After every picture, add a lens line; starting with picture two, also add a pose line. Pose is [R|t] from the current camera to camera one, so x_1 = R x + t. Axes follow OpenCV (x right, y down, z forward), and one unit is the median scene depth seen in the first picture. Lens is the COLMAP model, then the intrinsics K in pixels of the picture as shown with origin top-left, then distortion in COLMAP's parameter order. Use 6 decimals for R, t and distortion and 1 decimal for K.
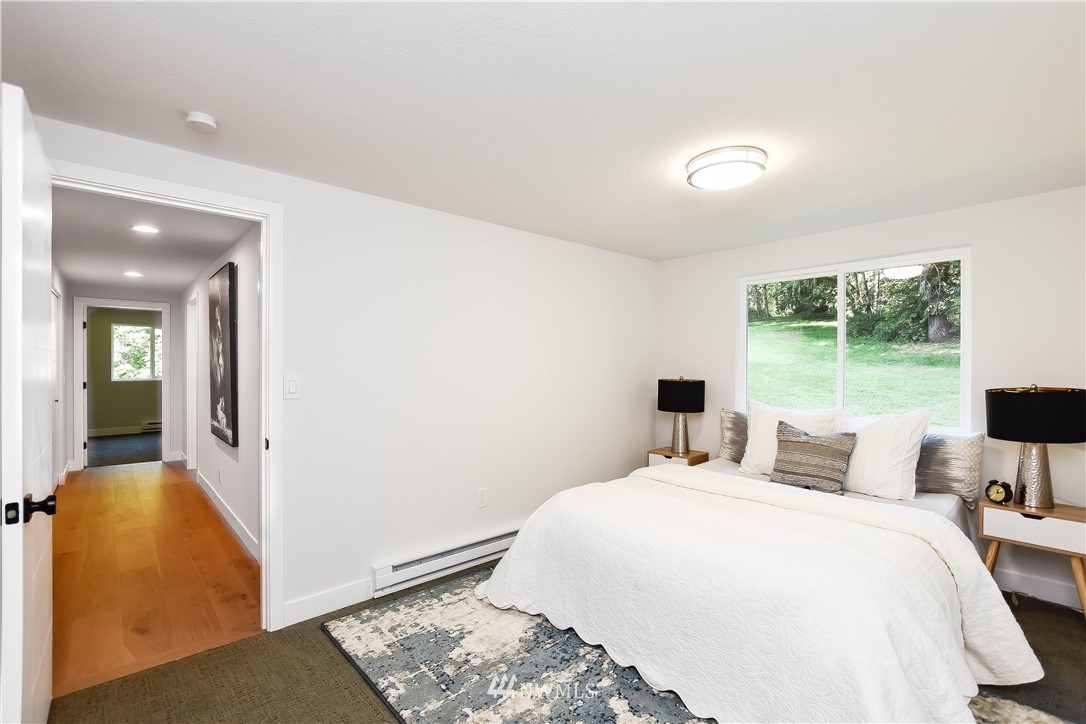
lens RADIAL K [[487.3, 0, 545.8], [0, 487.3, 360.4], [0, 0, 1]] dist [-0.014176, 0.003145]
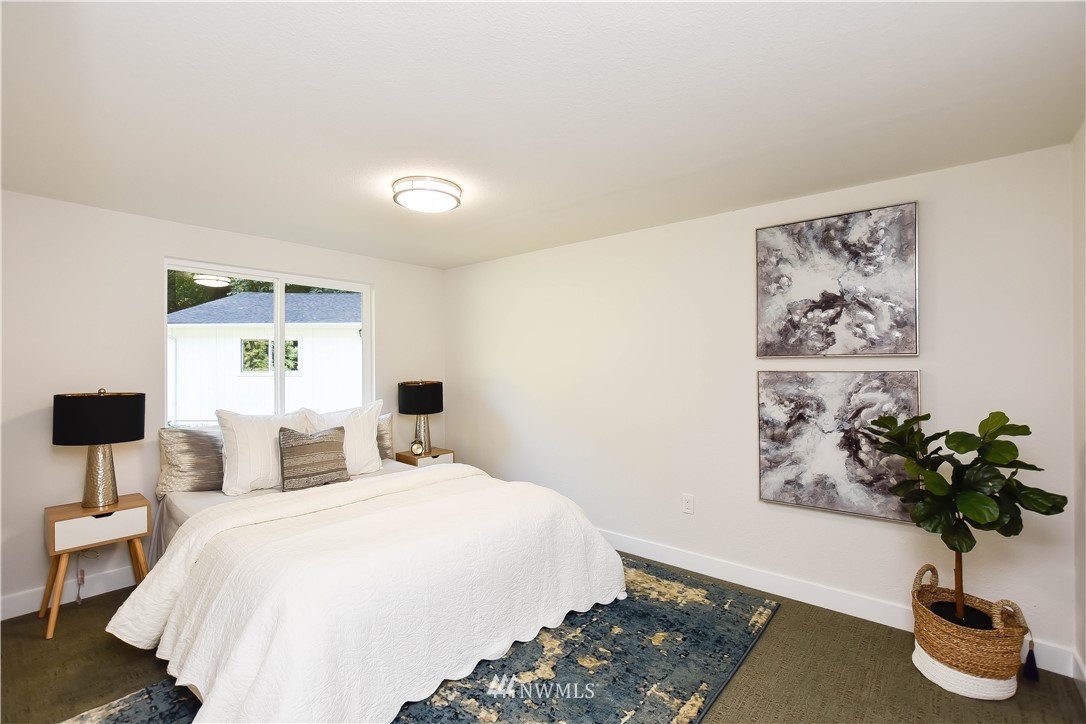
lens RADIAL K [[487.3, 0, 546.1], [0, 487.3, 363.1], [0, 0, 1]] dist [-0.014176, 0.003145]
pose [[-0.110293, 0.003558, 0.993893, -0.530382], [0.005052, 0.999983, -0.003020, 0.005247], [-0.993886, 0.004688, -0.110309, 0.607242]]
